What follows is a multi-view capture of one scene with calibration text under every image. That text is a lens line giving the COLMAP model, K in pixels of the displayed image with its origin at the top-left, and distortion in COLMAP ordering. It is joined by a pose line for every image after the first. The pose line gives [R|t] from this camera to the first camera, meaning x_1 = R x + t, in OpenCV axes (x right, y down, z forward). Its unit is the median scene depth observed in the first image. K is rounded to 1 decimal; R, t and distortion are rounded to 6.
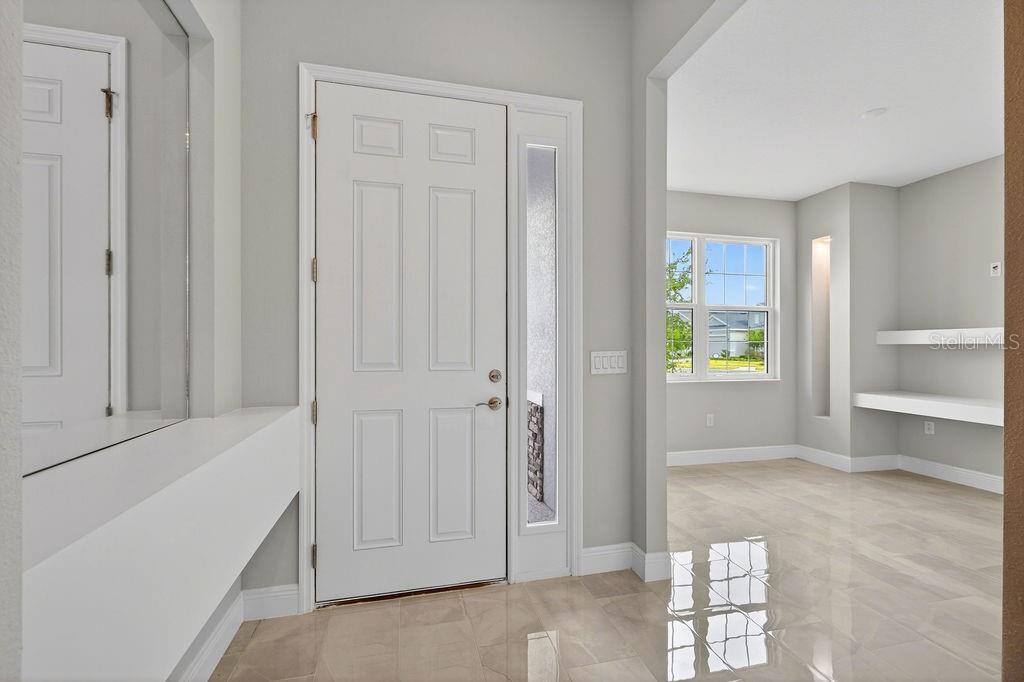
lens RADIAL K [[448.7, 0, 510.5], [0, 448.7, 345.6], [0, 0, 1]] dist [0.014337, 0.000153]
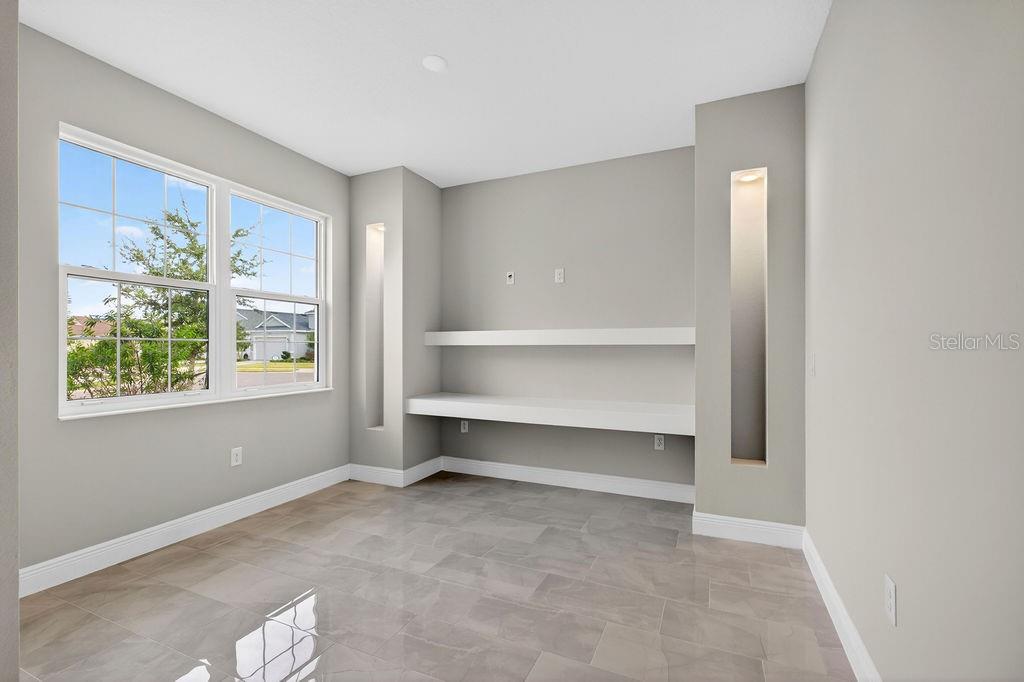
lens RADIAL K [[448.7, 0, 510.5], [0, 448.7, 345.6], [0, 0, 1]] dist [0.014337, 0.000153]
pose [[0.615958, 0.003621, 0.787771, 0.162042], [-0.000595, 0.999991, -0.004132, 0.000805], [-0.787779, 0.002076, 0.615955, 0.256692]]
